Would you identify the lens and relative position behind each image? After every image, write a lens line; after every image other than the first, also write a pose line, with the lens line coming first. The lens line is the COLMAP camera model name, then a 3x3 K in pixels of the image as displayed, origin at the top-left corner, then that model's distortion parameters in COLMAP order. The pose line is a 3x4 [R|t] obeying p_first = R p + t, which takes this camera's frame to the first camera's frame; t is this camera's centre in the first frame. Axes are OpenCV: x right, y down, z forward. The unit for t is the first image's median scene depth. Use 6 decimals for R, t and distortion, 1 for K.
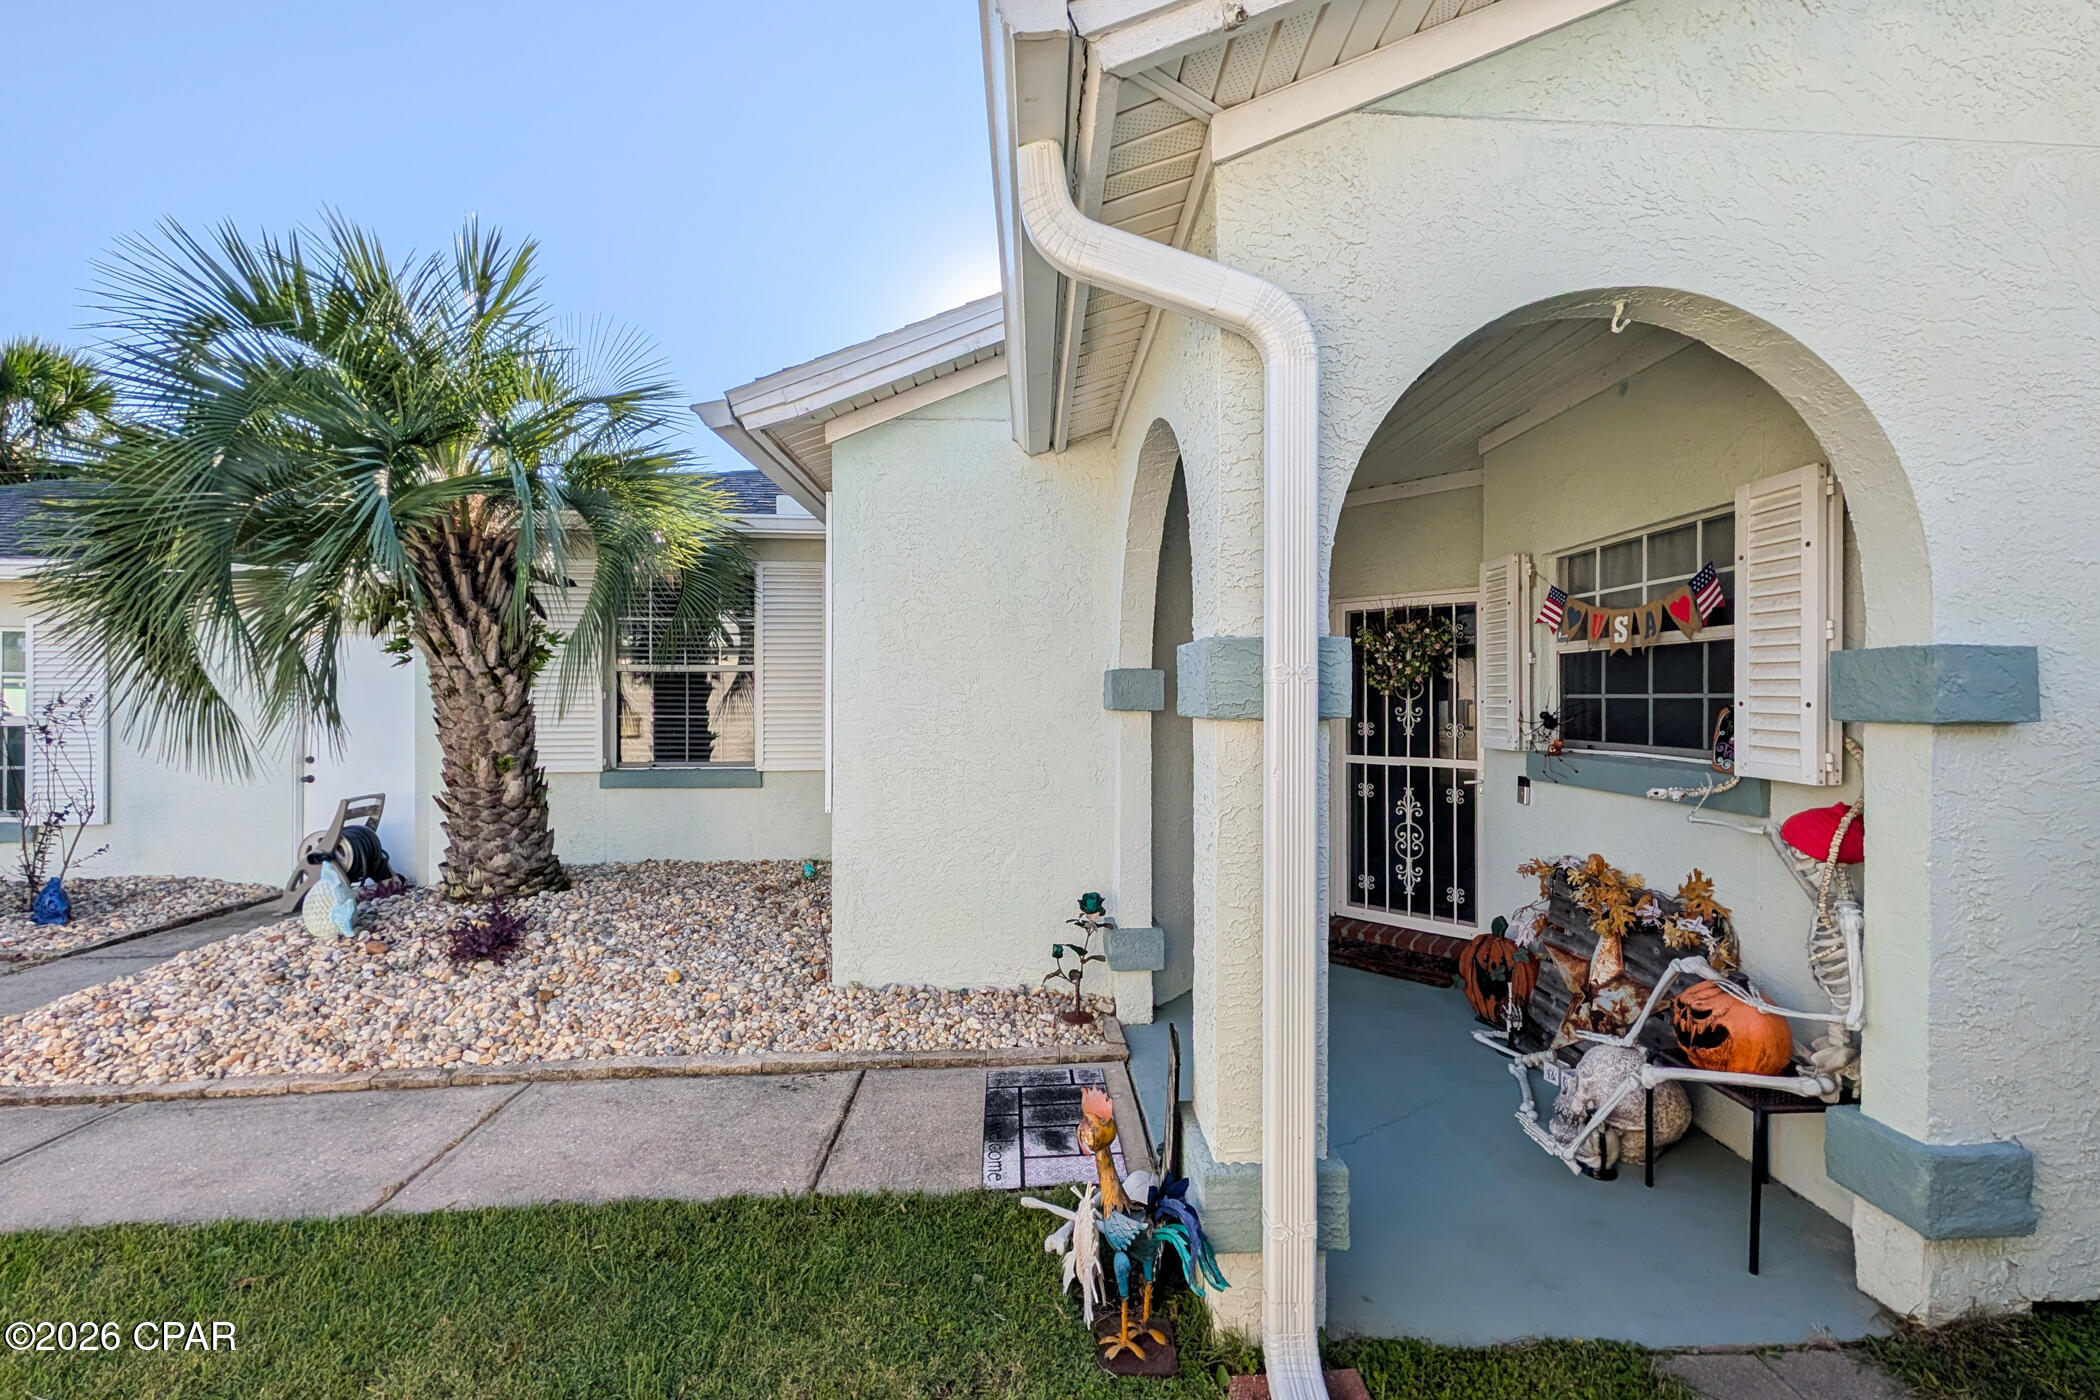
lens RADIAL K [[827.4, 0, 1051.9], [0, 827.4, 696.3], [0, 0, 1]] dist [0.003906, -0.001639]
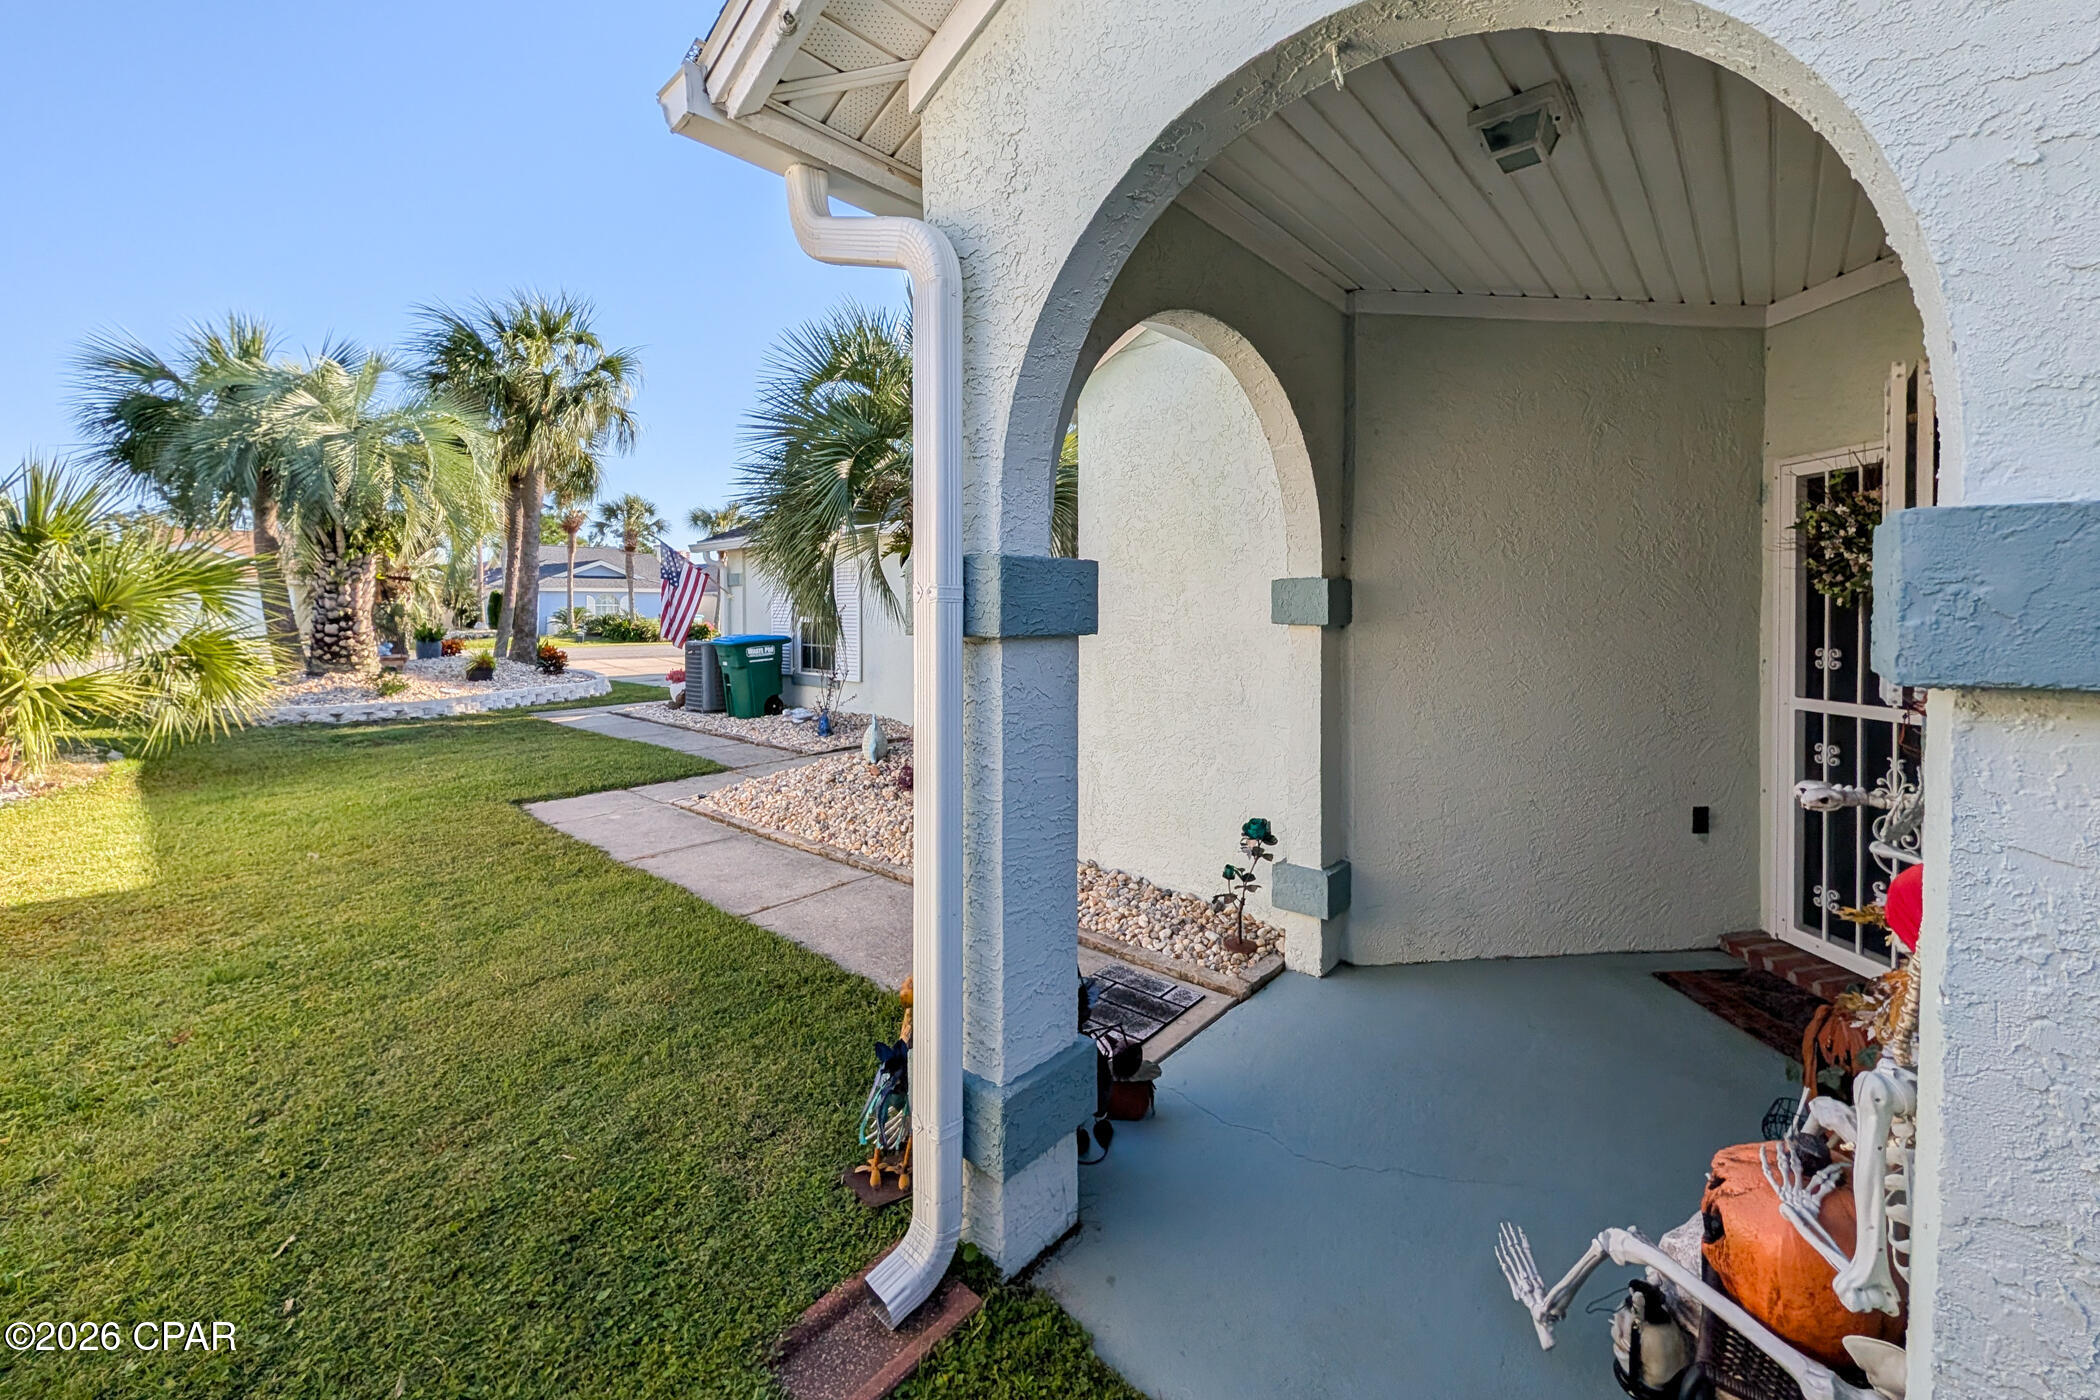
lens RADIAL K [[827.4, 0, 1082.8], [0, 827.4, 614.1], [0, 0, 1]] dist [0.003906, -0.001639]
pose [[0.715127, 0.007266, -0.698957, 0.541410], [0.002948, 0.999906, 0.013411, -0.006674], [0.698988, -0.011651, 0.715038, 0.187629]]
